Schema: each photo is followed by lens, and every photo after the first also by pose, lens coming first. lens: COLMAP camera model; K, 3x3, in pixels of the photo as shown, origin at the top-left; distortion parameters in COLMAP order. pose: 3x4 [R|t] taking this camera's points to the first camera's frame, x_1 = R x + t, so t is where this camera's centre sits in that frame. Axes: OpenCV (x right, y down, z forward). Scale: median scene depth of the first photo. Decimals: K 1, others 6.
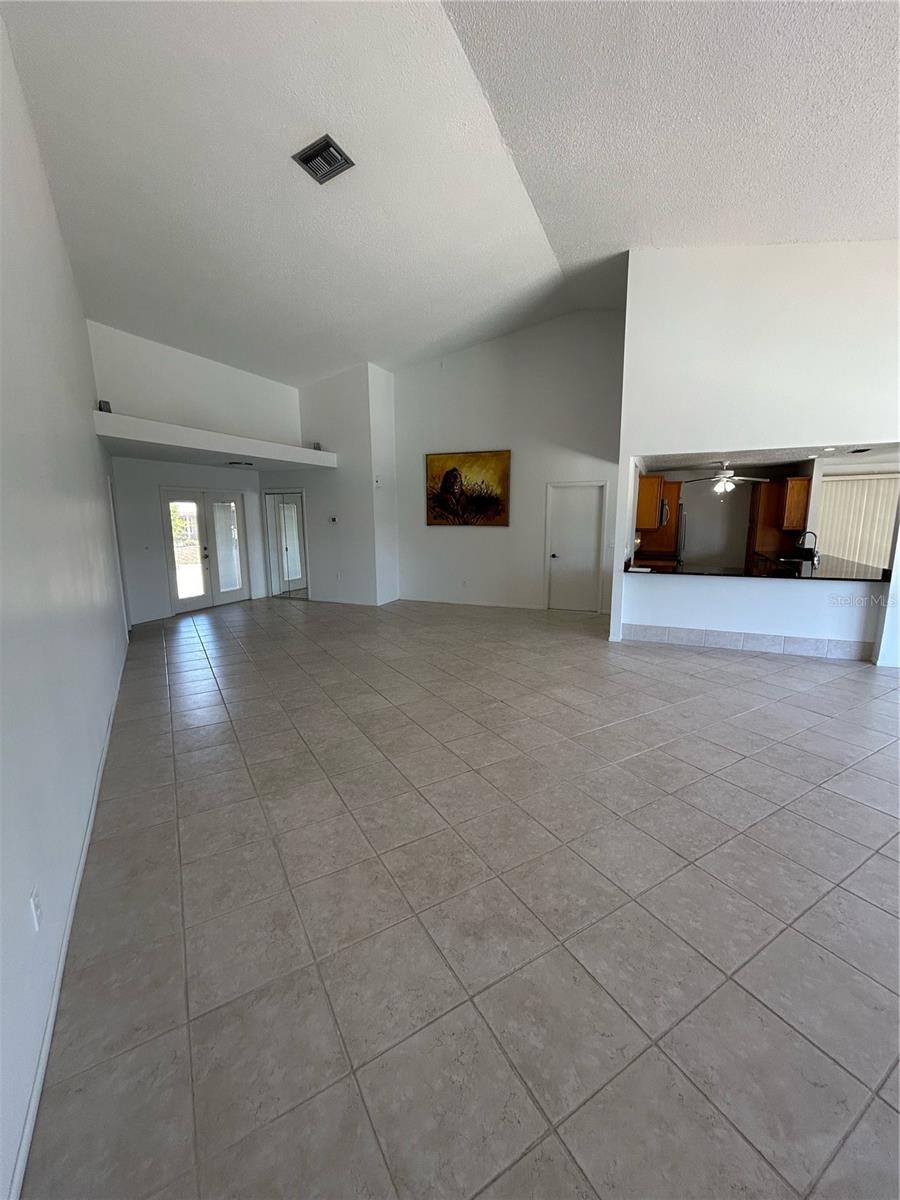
lens RADIAL K [[486.6, 0, 454.1], [0, 486.6, 604.0], [0, 0, 1]] dist [-0.001991, 0.001710]
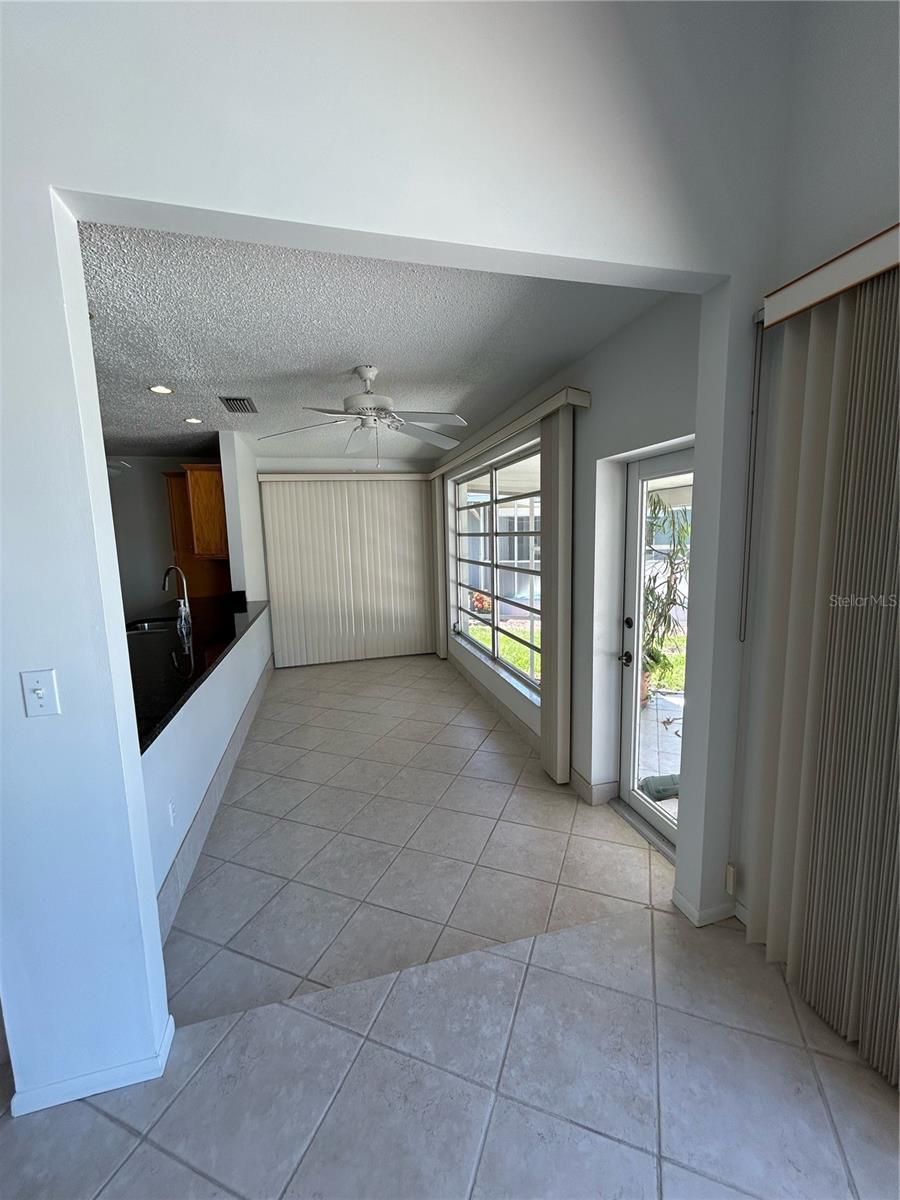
lens RADIAL K [[486.6, 0, 450.4], [0, 486.6, 601.1], [0, 0, 1]] dist [-0.001991, 0.001710]
pose [[0.785155, -0.101877, 0.610862, 0.766449], [0.134424, 0.990895, -0.007522, -0.088456], [-0.604534, 0.088020, 0.791701, 0.546810]]
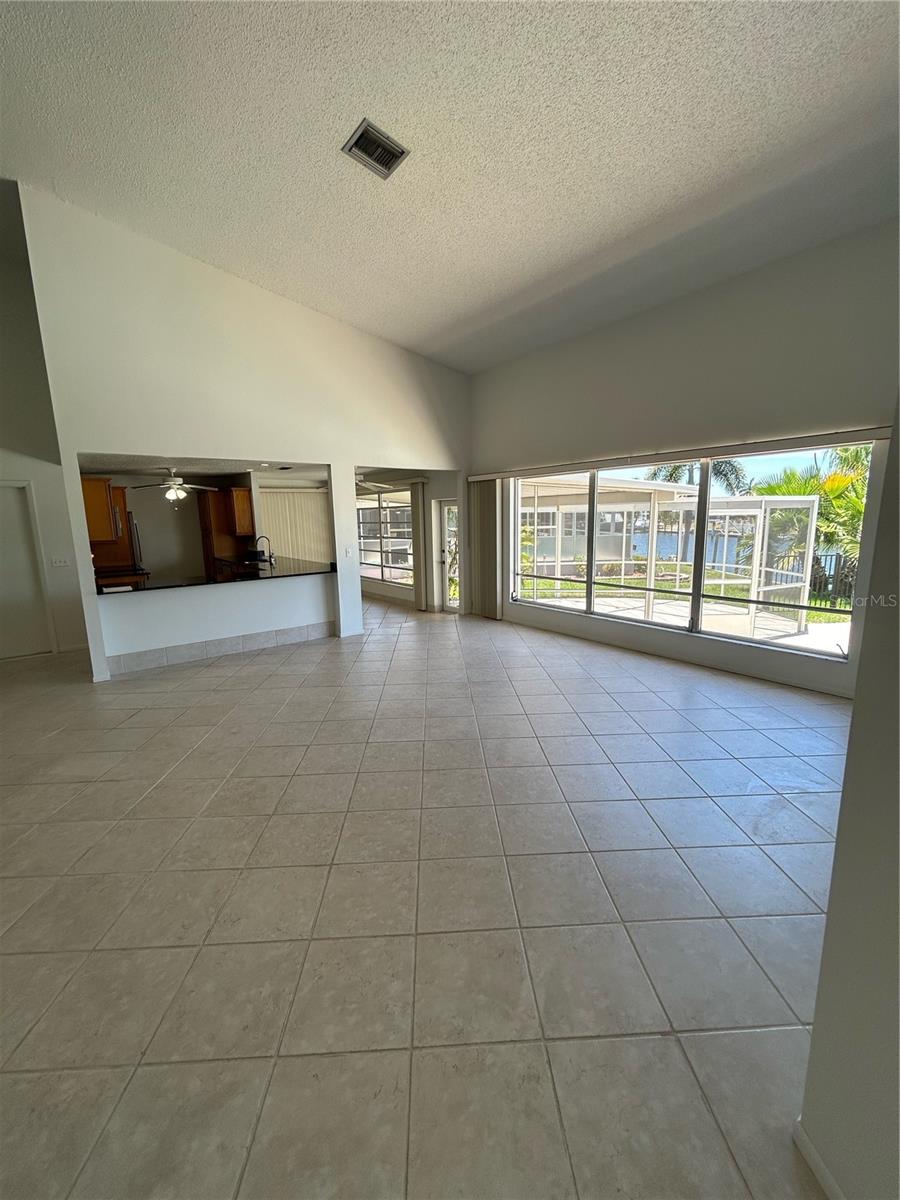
lens RADIAL K [[486.6, 0, 451.6], [0, 486.6, 602.2], [0, 0, 1]] dist [-0.001991, 0.001710]
pose [[0.479329, -0.158717, 0.863164, -0.072114], [0.177139, 0.980766, 0.081974, -0.015879], [-0.859573, 0.113607, 0.498224, 0.092288]]
